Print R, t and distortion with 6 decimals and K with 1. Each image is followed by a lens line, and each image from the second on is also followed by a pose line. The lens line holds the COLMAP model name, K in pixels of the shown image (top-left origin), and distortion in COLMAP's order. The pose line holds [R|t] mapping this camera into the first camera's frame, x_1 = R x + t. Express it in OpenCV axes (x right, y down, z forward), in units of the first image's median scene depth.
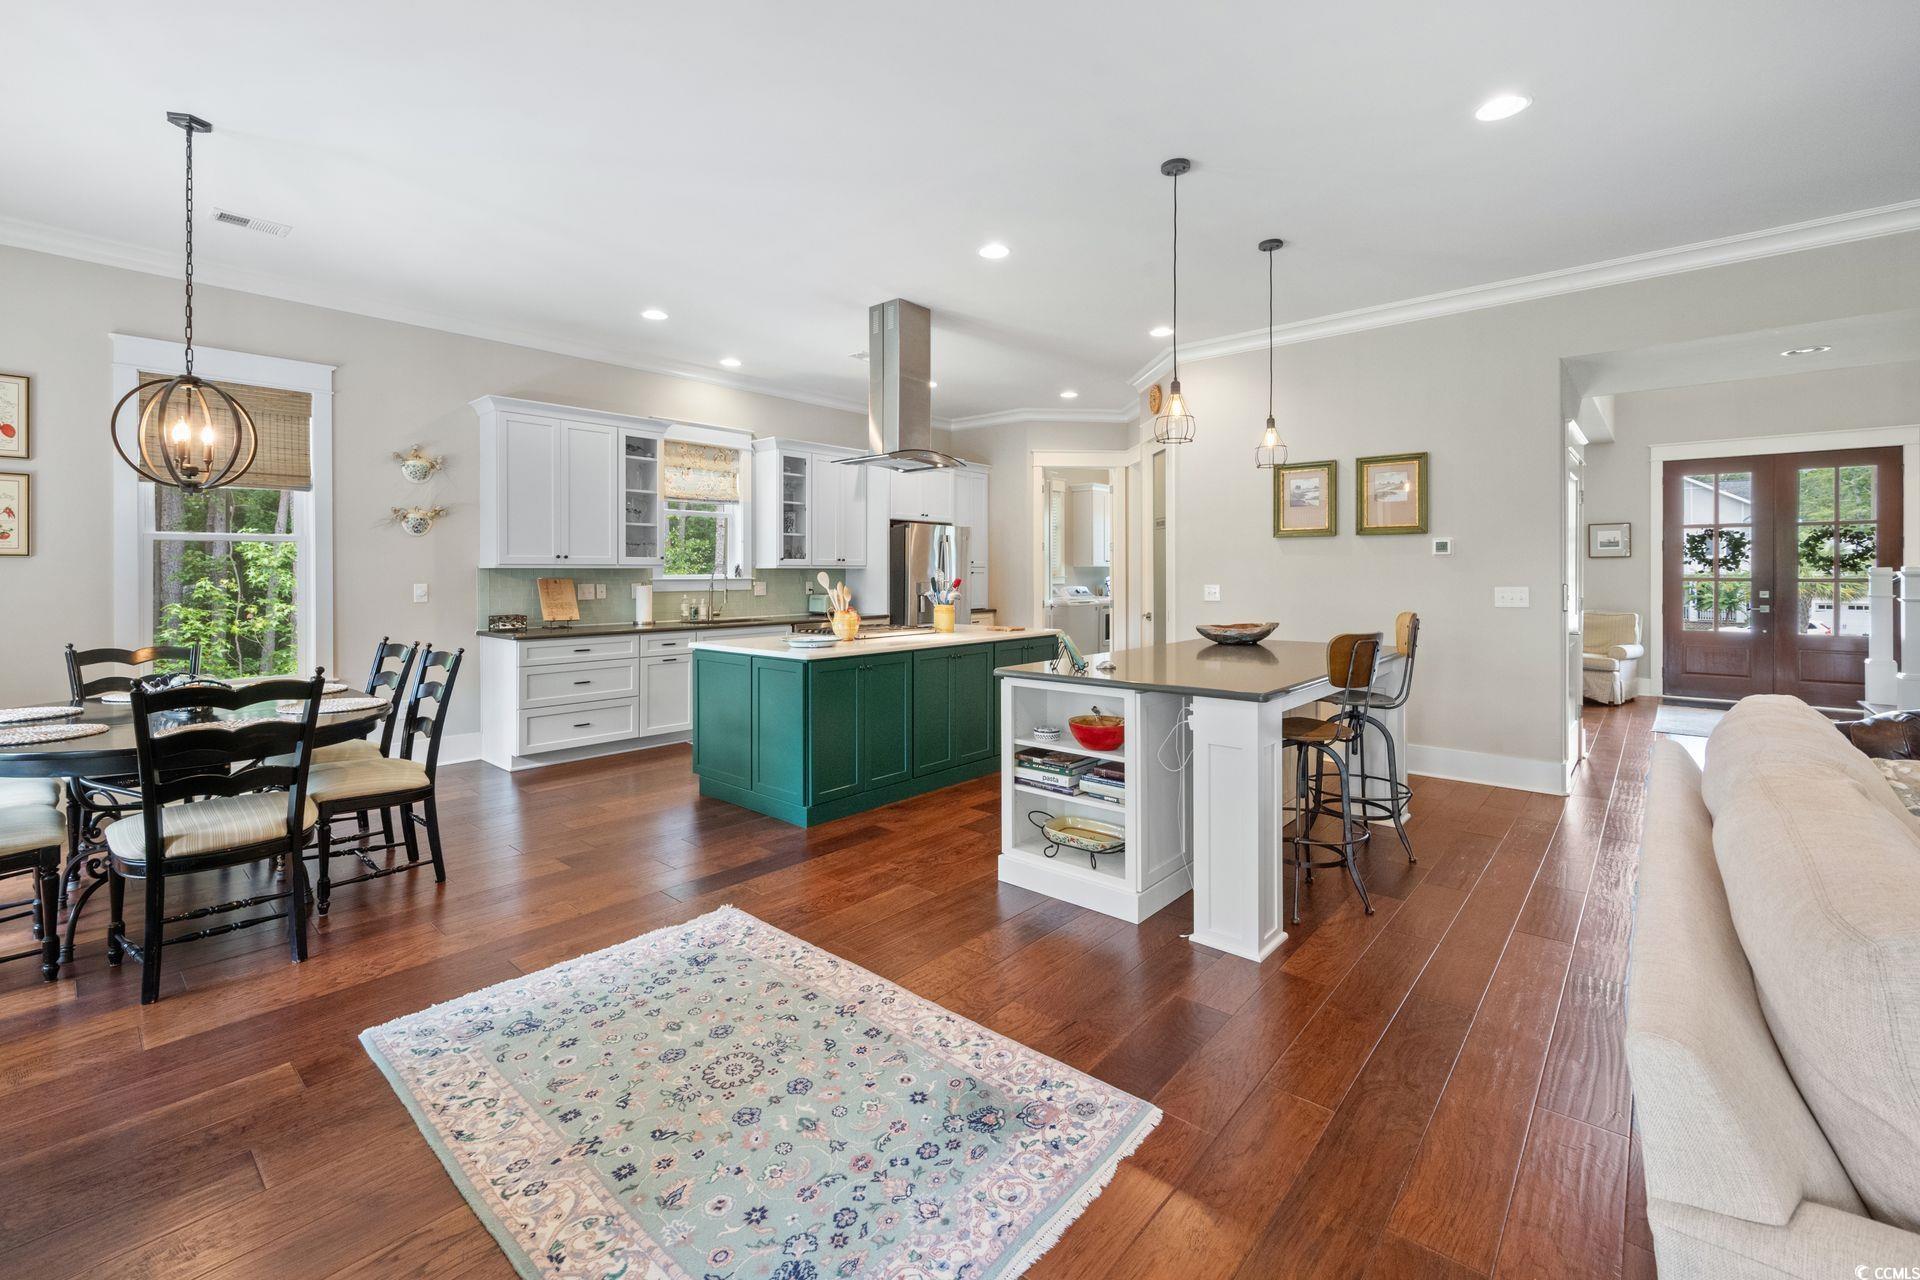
lens RADIAL K [[826.8, 0, 929.2], [0, 826.8, 562.8], [0, 0, 1]] dist [0.002536, 0.000335]
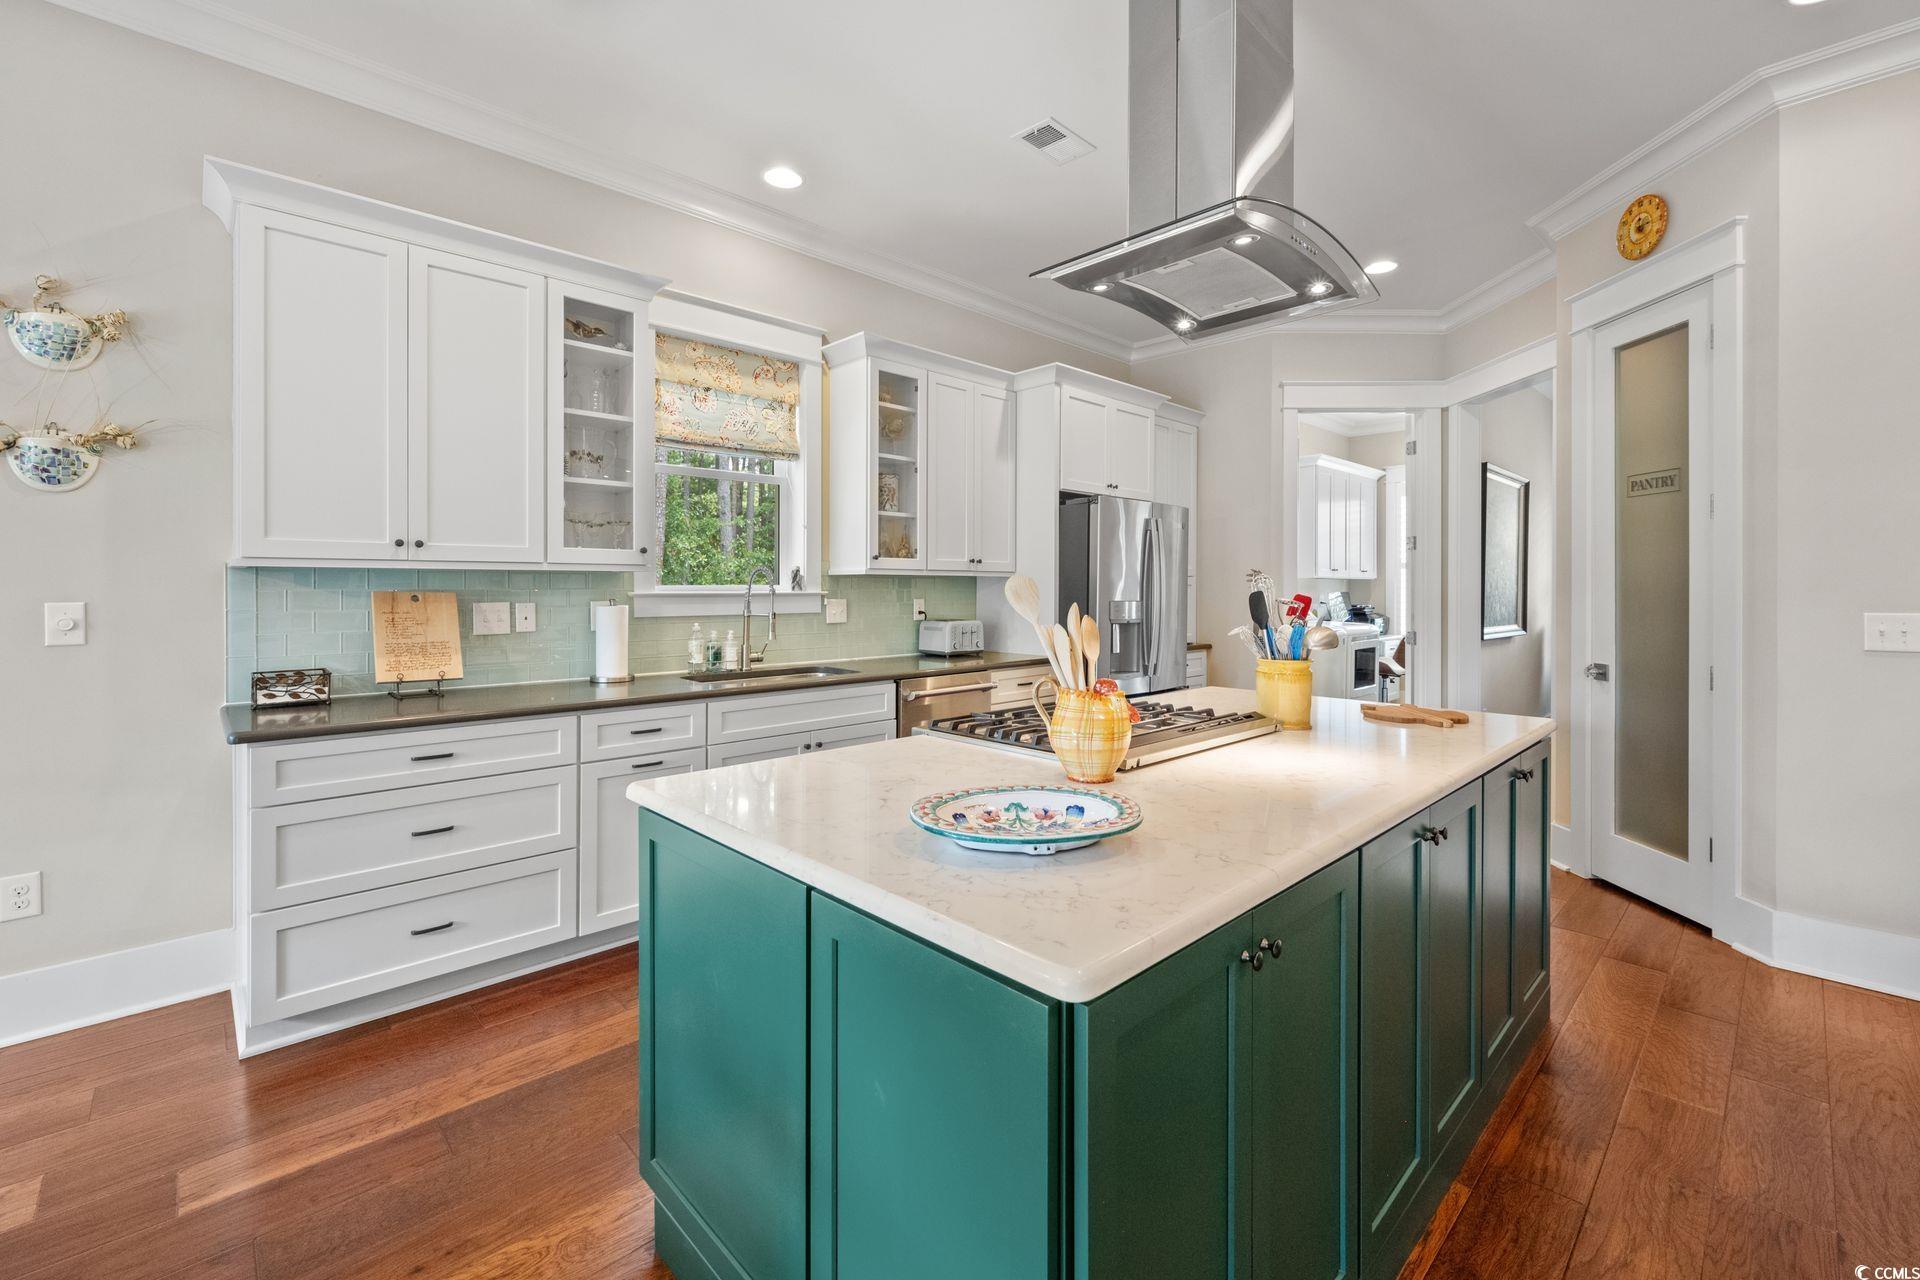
lens RADIAL K [[826.8, 0, 932.2], [0, 826.8, 582.4], [0, 0, 1]] dist [0.002536, 0.000335]
pose [[0.996437, 0.003421, -0.084270, -0.097103], [-0.002928, 0.999978, 0.005971, 0.008745], [0.084289, -0.005703, 0.996425, 0.468604]]
